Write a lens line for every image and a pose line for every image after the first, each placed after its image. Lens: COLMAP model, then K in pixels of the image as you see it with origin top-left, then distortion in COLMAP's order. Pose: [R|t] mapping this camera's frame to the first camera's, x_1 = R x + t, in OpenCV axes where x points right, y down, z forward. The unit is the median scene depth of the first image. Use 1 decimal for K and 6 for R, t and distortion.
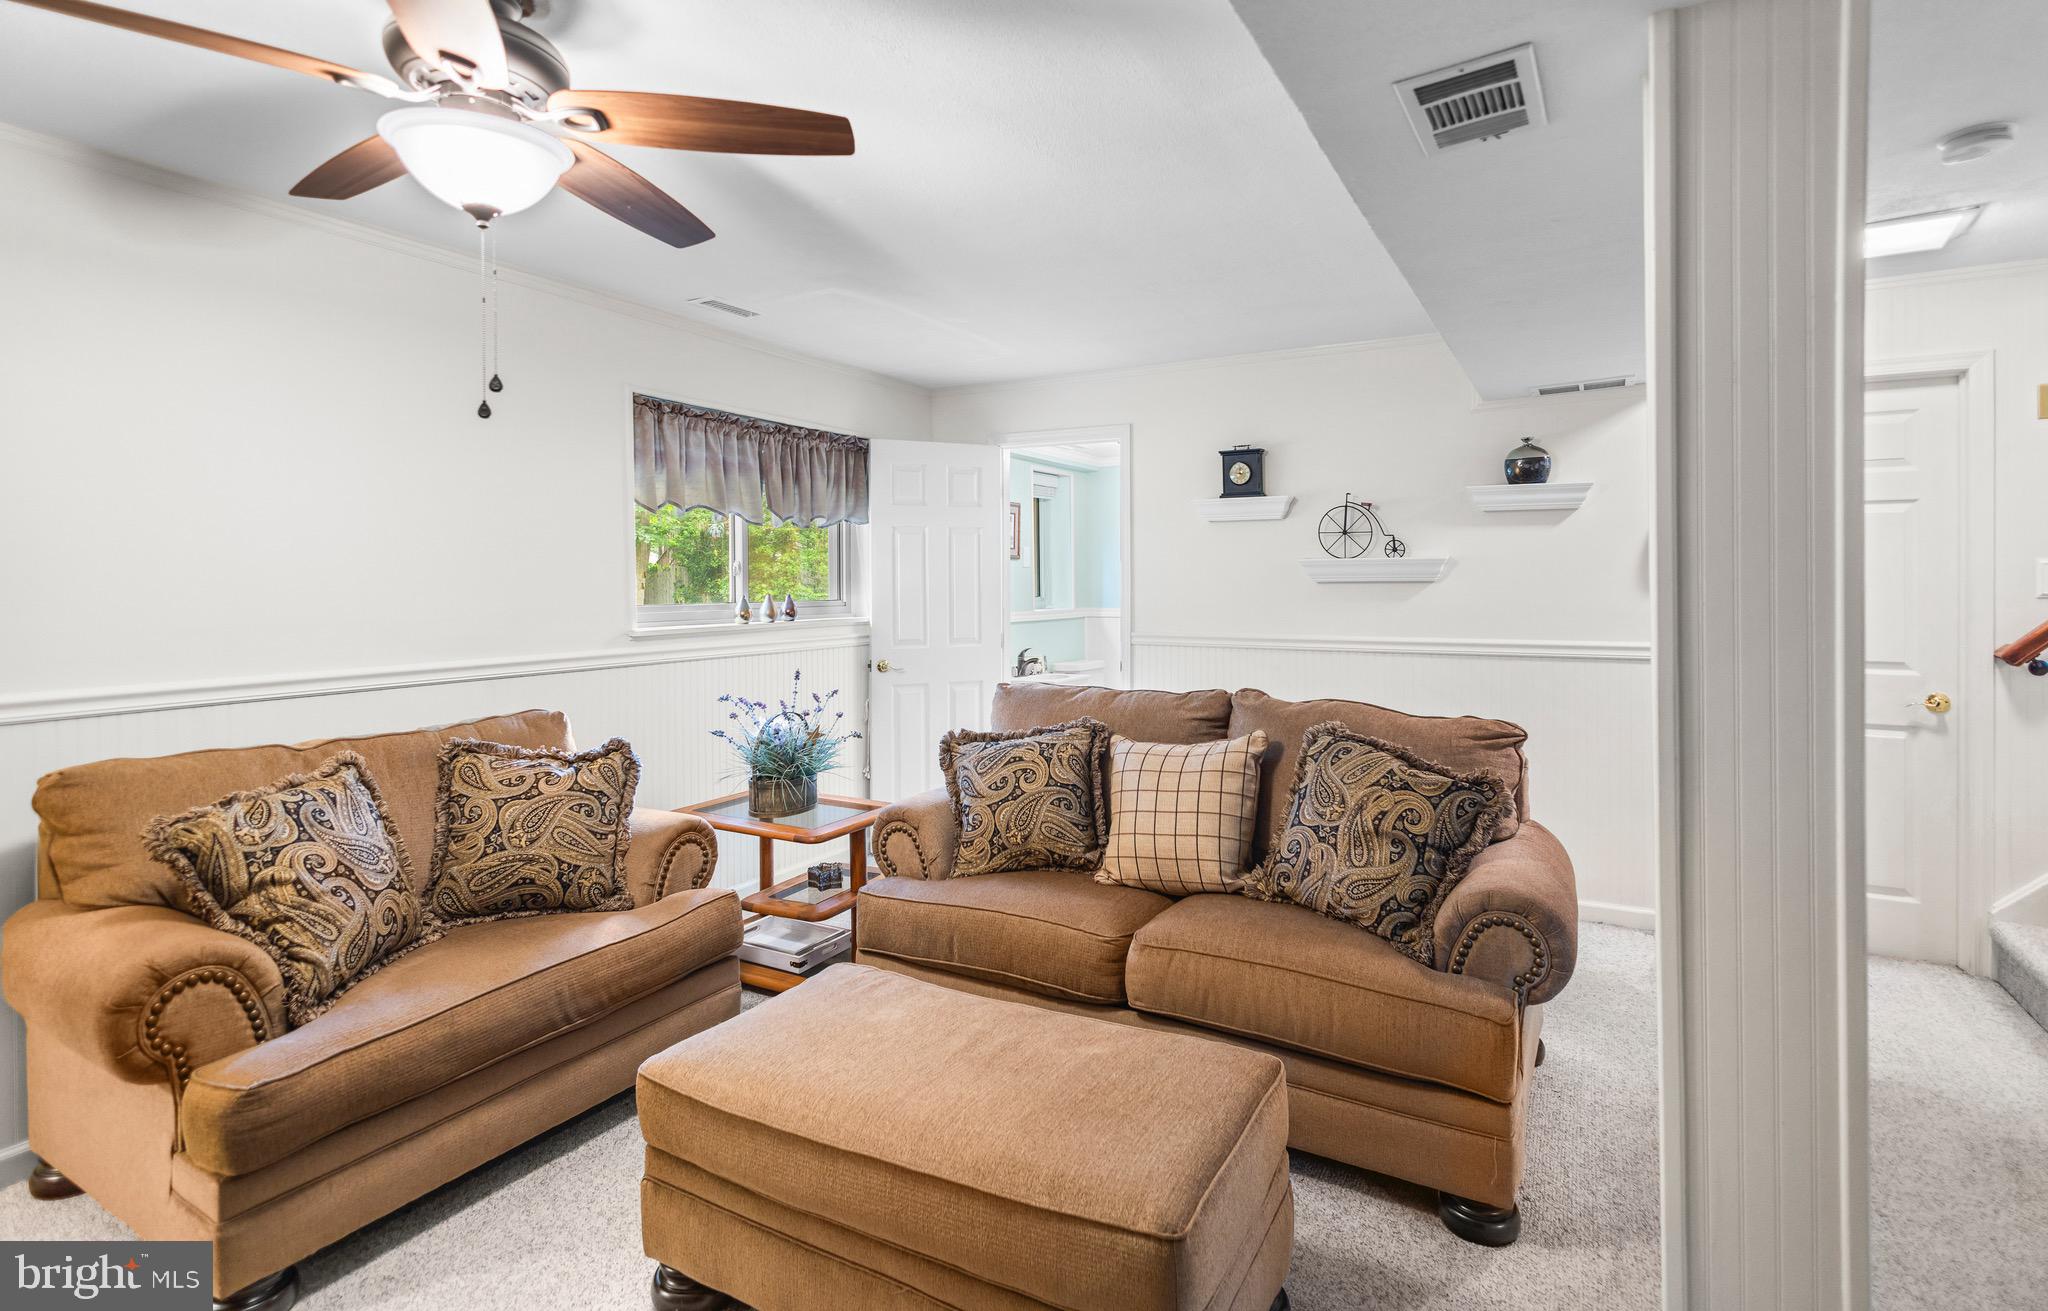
lens RADIAL K [[972.5, 0, 1041.3], [0, 972.5, 584.9], [0, 0, 1]] dist [0.008446, 0.000097]
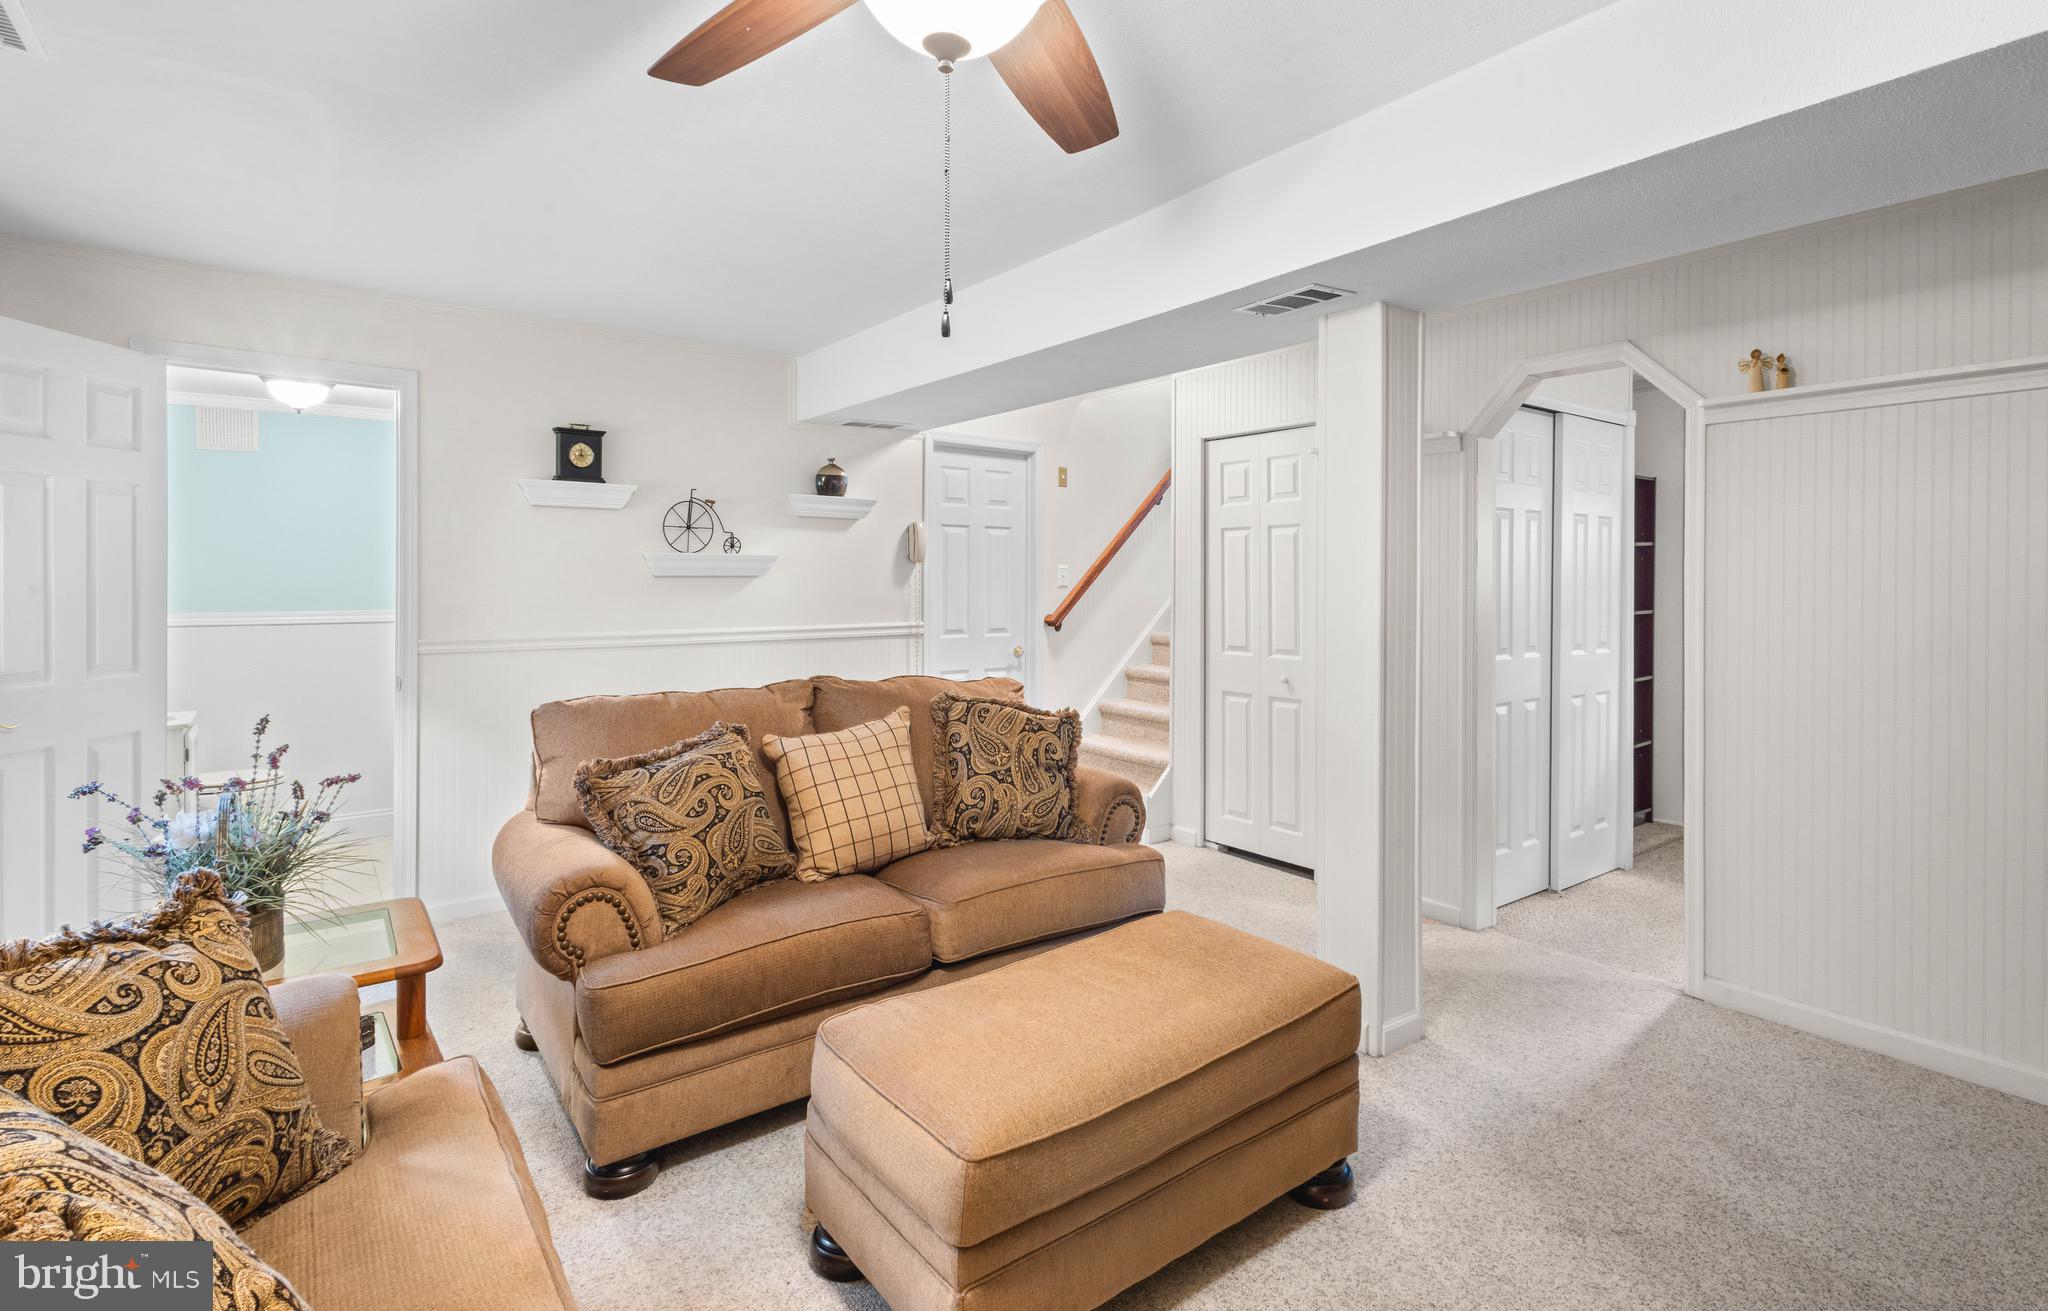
lens RADIAL K [[972.5, 0, 1041.3], [0, 972.5, 584.9], [0, 0, 1]] dist [0.008446, 0.000097]
pose [[0.401840, -0.001430, 0.915709, -0.709219], [-0.001489, 0.999996, 0.002215, 0.005308], [-0.915709, -0.002253, 0.401836, 0.381260]]
